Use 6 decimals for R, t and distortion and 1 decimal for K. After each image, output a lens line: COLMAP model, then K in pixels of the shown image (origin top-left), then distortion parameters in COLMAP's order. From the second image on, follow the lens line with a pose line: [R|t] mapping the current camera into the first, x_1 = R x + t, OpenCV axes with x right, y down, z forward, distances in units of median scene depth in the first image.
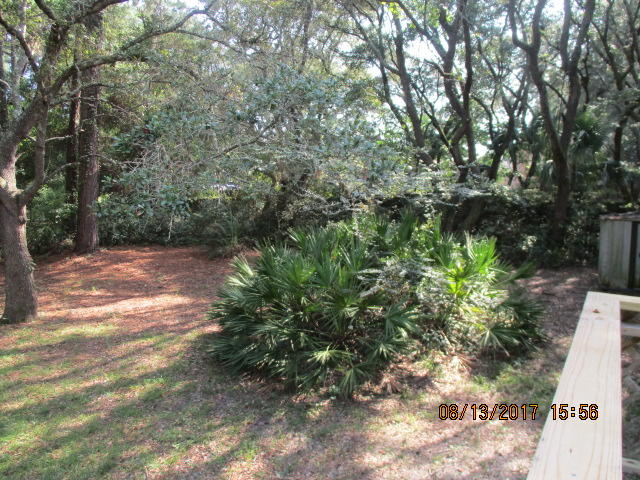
lens RADIAL K [[531.8, 0, 332.2], [0, 531.8, 236.7], [0, 0, 1]] dist [-0.036056, -0.001254]
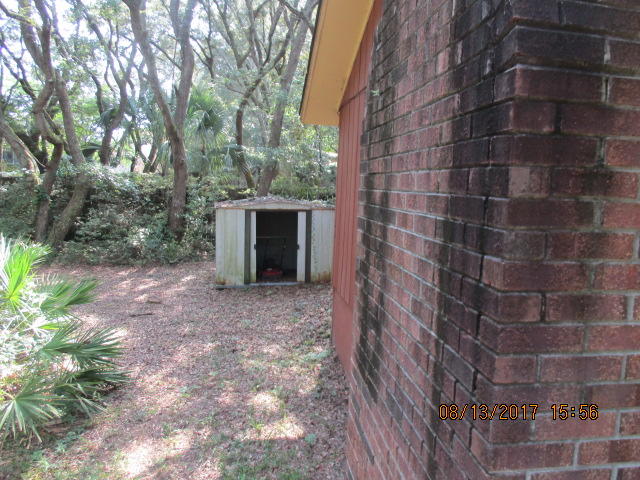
lens RADIAL K [[531.8, 0, 332.2], [0, 531.8, 236.7], [0, 0, 1]] dist [-0.036056, -0.001254]
pose [[0.802498, -0.052840, 0.594311, 0.112863], [0.037526, 0.998569, 0.038112, -0.008553], [-0.595474, -0.008282, 0.803332, 0.141515]]
